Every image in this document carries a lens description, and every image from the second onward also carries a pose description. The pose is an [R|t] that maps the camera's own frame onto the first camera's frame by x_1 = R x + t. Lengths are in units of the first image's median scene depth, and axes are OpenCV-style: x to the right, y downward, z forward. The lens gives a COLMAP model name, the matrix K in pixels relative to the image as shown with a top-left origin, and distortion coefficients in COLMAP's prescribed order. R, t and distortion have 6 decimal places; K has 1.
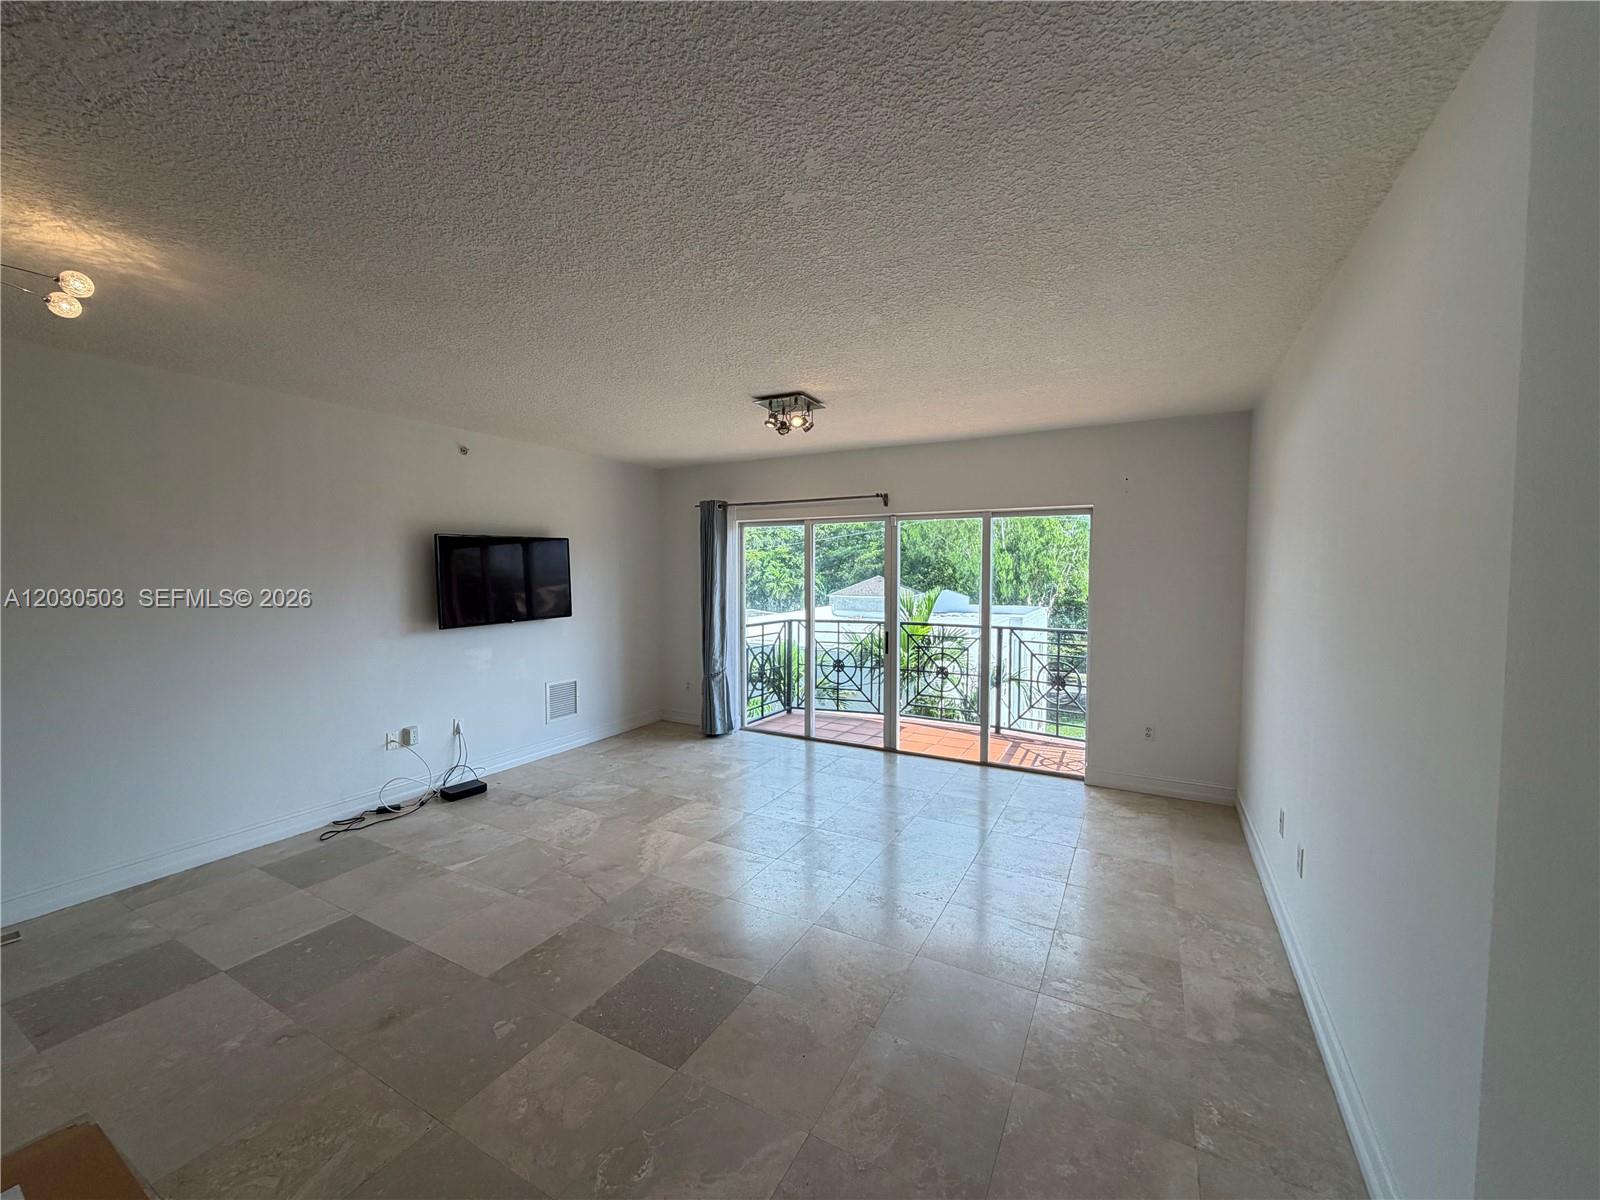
lens RADIAL K [[637.4, 0, 799.7], [0, 637.4, 594.3], [0, 0, 1]] dist [0.001896, -0.000943]
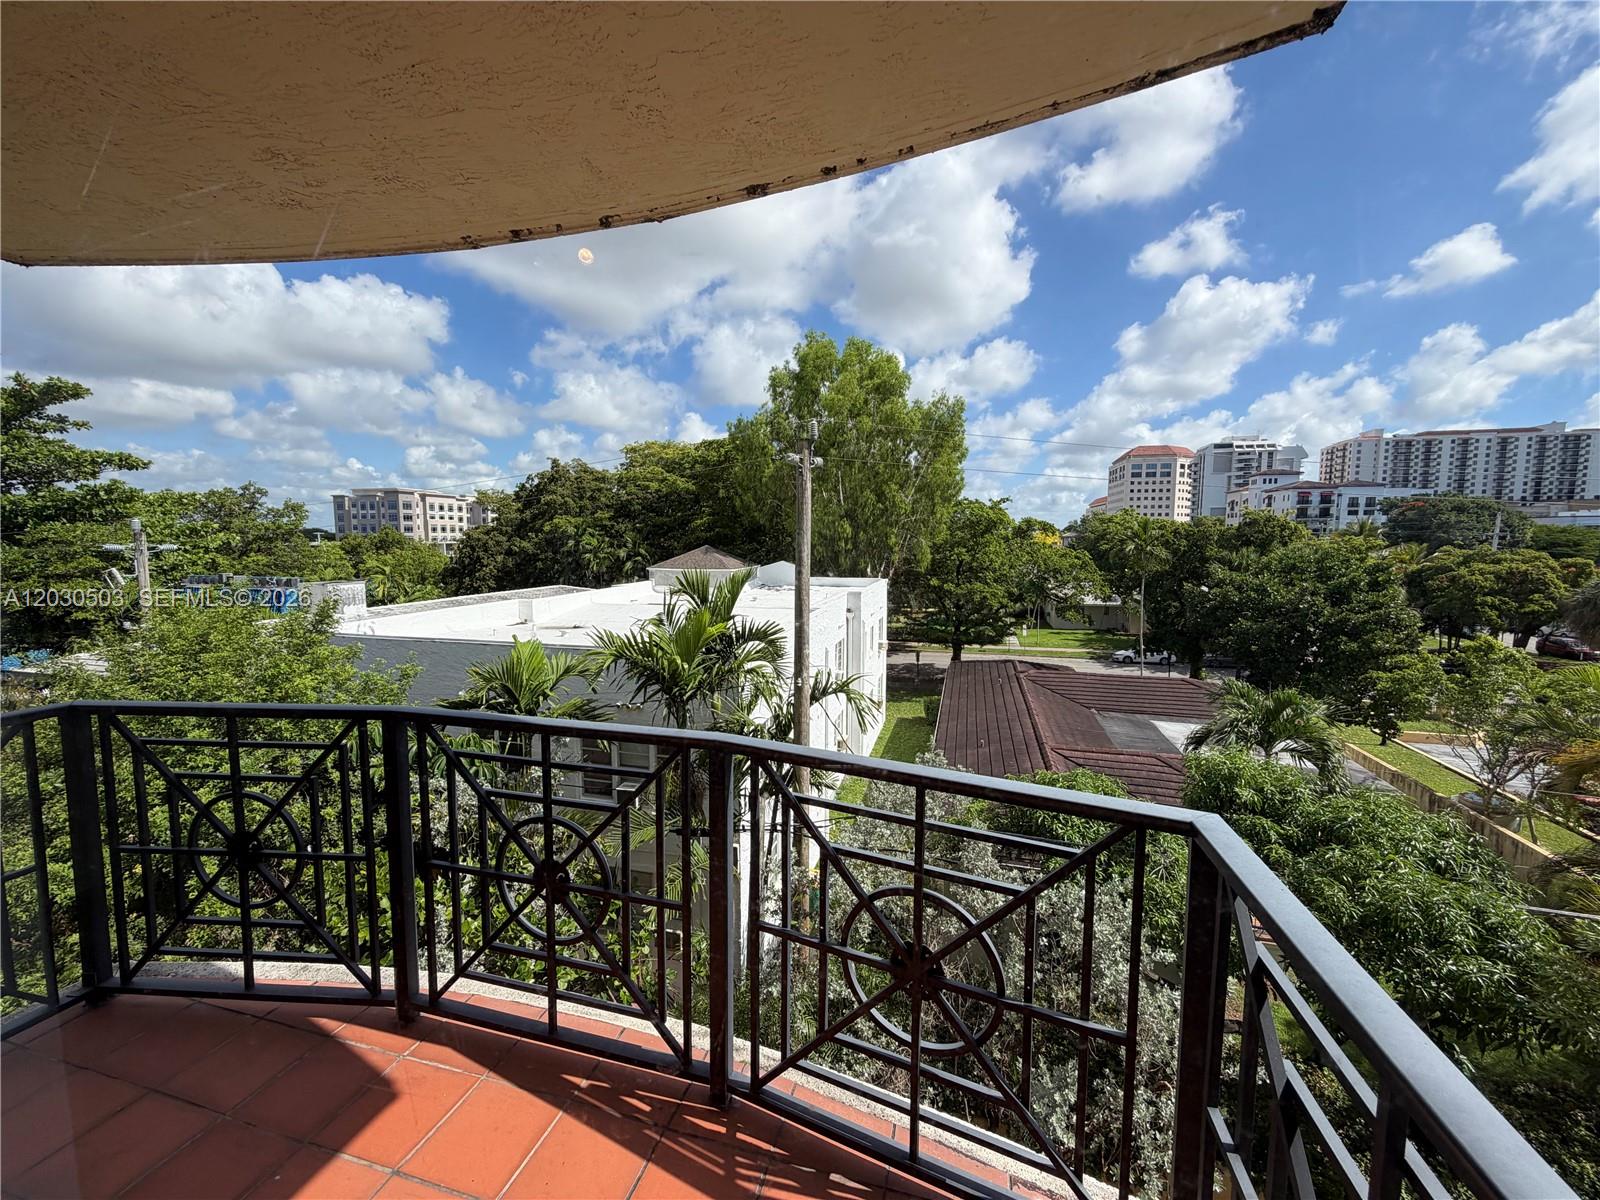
lens RADIAL K [[637.4, 0, 799.7], [0, 637.4, 594.3], [0, 0, 1]] dist [0.001896, -0.000943]
pose [[0.972650, -0.021842, 0.231247, 0.039290], [0.010408, 0.998667, 0.050551, -0.004208], [-0.232043, -0.046762, 0.971581, 0.099201]]
